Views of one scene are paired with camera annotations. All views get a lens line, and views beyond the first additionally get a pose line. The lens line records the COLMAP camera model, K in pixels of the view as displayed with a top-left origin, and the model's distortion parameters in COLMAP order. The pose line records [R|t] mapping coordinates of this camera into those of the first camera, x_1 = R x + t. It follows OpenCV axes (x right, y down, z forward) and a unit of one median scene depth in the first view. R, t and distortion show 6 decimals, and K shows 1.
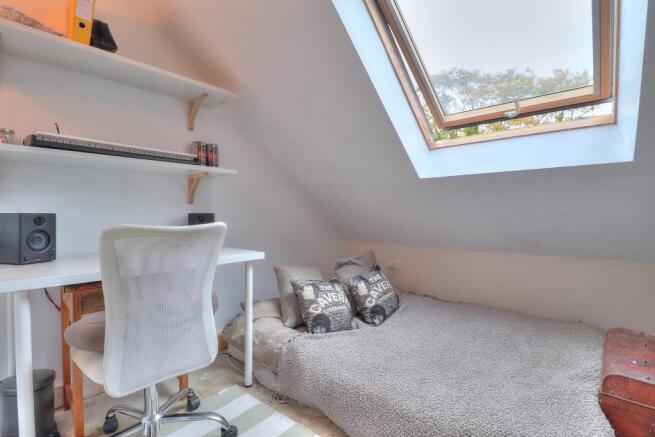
lens RADIAL K [[312.8, 0, 329.4], [0, 312.8, 211.9], [0, 0, 1]] dist [-0.000662, -0.000450]
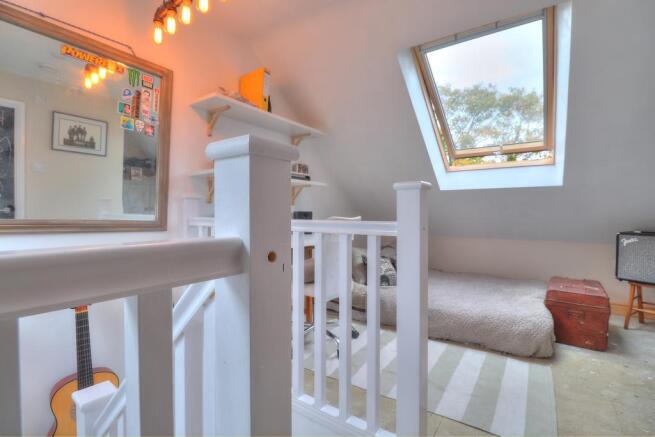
lens RADIAL K [[312.8, 0, 329.4], [0, 312.8, 211.9], [0, 0, 1]] dist [-0.000662, -0.000450]
pose [[0.994879, 0.008063, 0.100749, -0.418525], [-0.008392, 0.999961, 0.002851, 0.001748], [-0.100722, -0.003682, 0.994908, -0.501817]]
